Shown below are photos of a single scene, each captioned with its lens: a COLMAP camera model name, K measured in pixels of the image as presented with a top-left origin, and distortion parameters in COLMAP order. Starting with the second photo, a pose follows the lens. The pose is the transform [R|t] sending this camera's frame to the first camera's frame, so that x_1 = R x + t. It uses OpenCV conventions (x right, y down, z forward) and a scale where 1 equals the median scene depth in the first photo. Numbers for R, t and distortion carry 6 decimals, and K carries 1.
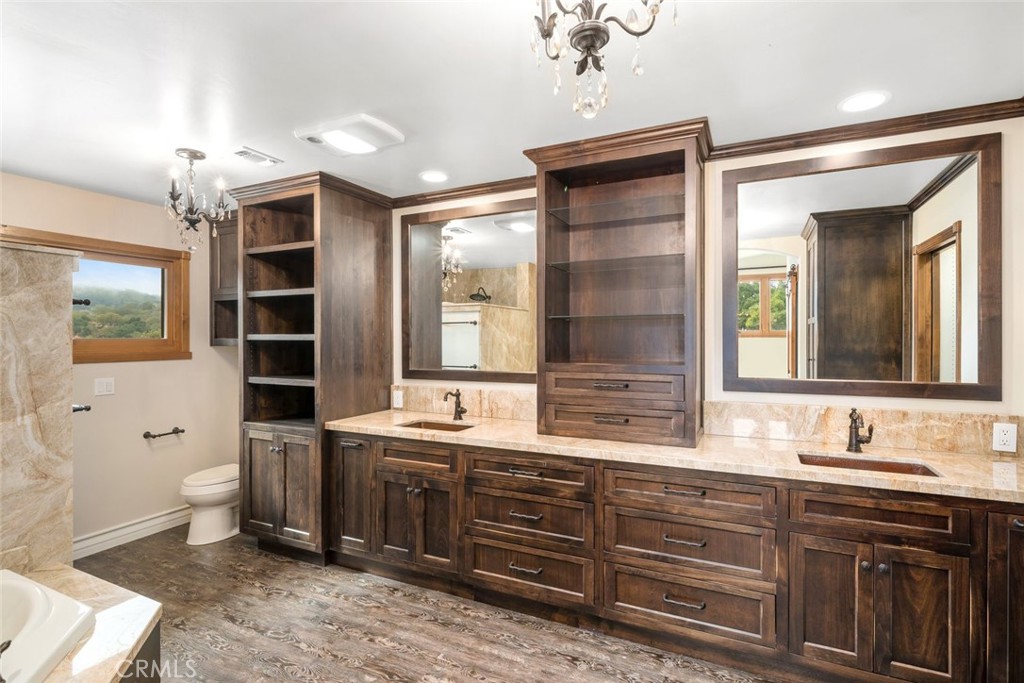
lens RADIAL K [[497.8, 0, 512.0], [0, 497.8, 341.5], [0, 0, 1]] dist [-0.000915, -0.000162]
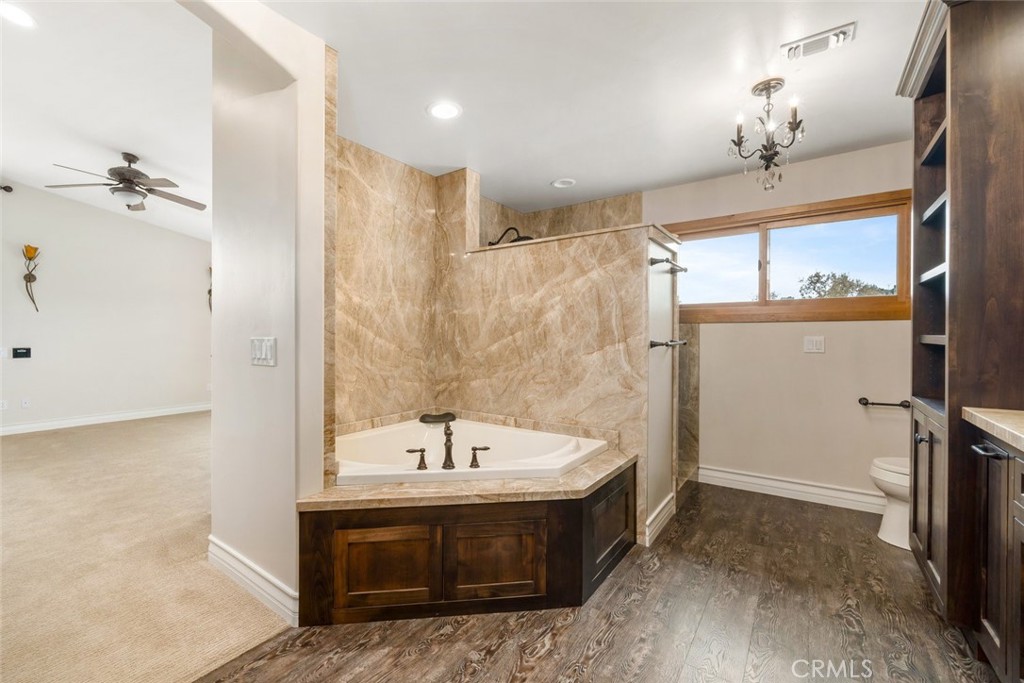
lens RADIAL K [[471.8, 0, 512.0], [0, 471.8, 341.5], [0, 0, 1]] dist [-0.000083, -0.000061]
pose [[-0.203970, 0.000369, -0.978977, 0.424081], [-0.005329, 0.999985, 0.001488, 0.136307], [0.978963, 0.005520, -0.203965, 0.922357]]
